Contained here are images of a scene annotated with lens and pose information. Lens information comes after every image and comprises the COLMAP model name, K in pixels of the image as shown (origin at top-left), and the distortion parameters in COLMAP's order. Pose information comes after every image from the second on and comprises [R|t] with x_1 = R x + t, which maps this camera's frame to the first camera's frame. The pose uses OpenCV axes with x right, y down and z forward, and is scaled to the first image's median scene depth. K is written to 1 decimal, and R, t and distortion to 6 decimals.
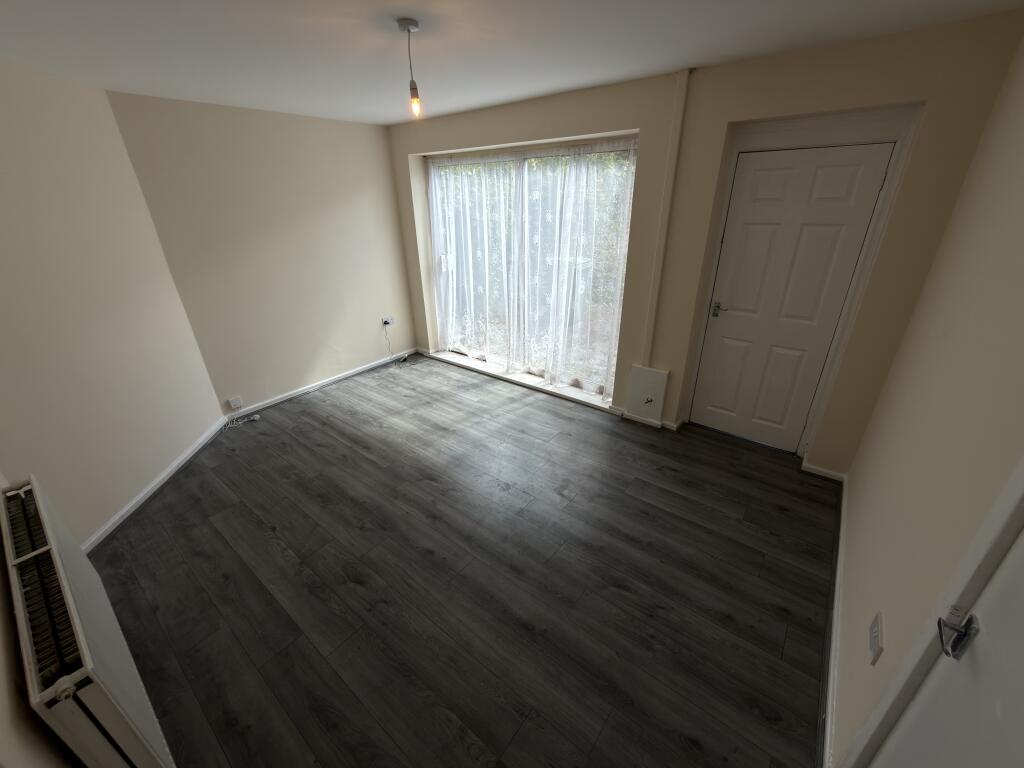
lens RADIAL K [[407.9, 0, 512.8], [0, 407.9, 386.4], [0, 0, 1]] dist [0.001436, -0.000046]
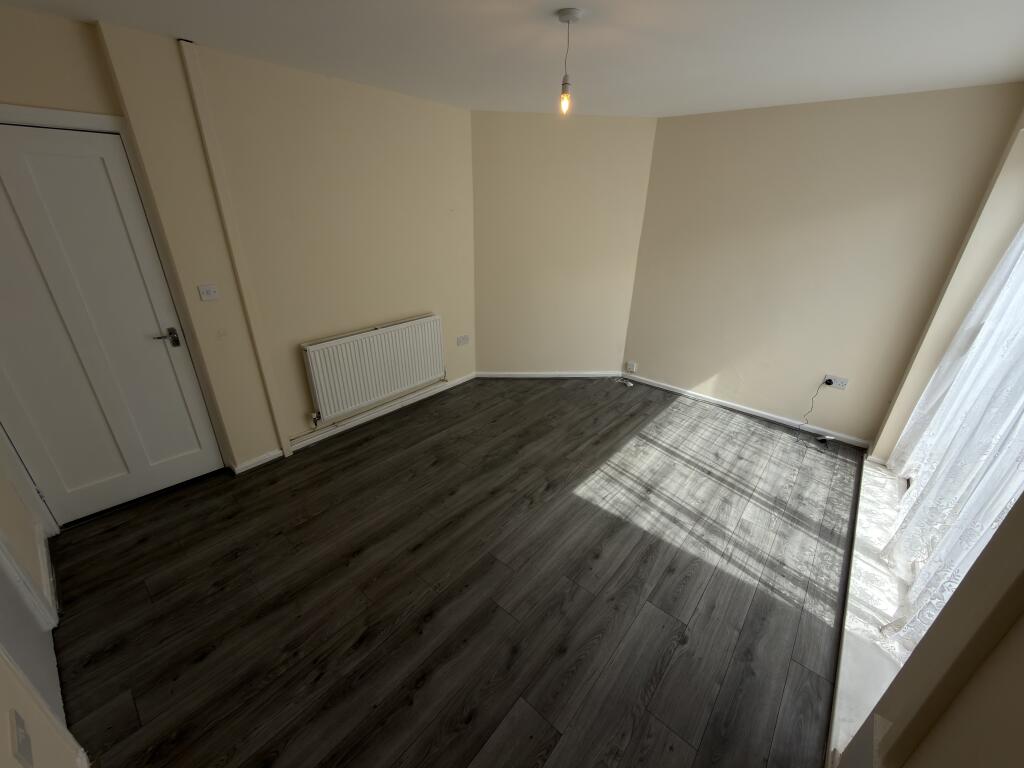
lens RADIAL K [[407.9, 0, 511.4], [0, 407.9, 388.1], [0, 0, 1]] dist [0.001436, -0.000046]
pose [[-0.043049, 0.440497, -0.896721, 0.469838], [-0.441465, 0.796787, 0.412600, -0.265132], [0.896245, 0.413633, 0.160164, 0.539126]]
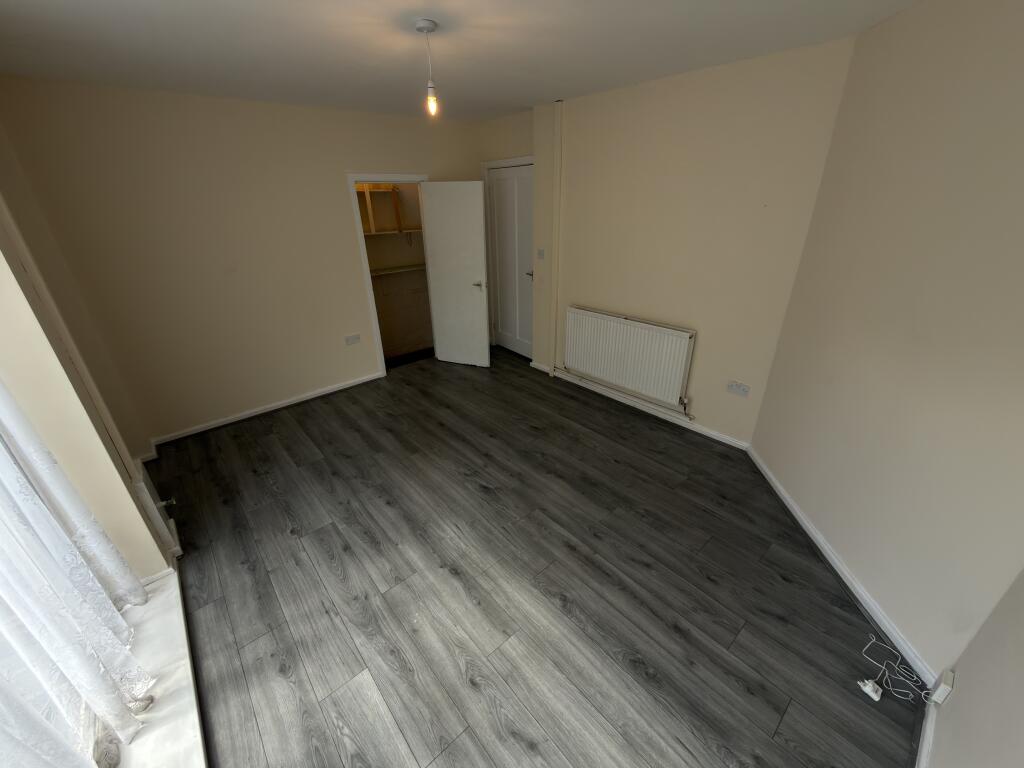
lens RADIAL K [[407.9, 0, 510.2], [0, 407.9, 385.9], [0, 0, 1]] dist [0.001436, -0.000046]
pose [[-0.981245, -0.038852, 0.188808, -0.347587], [0.119967, 0.643592, 0.755908, -0.523457], [-0.150884, 0.764382, -0.626861, 1.143603]]
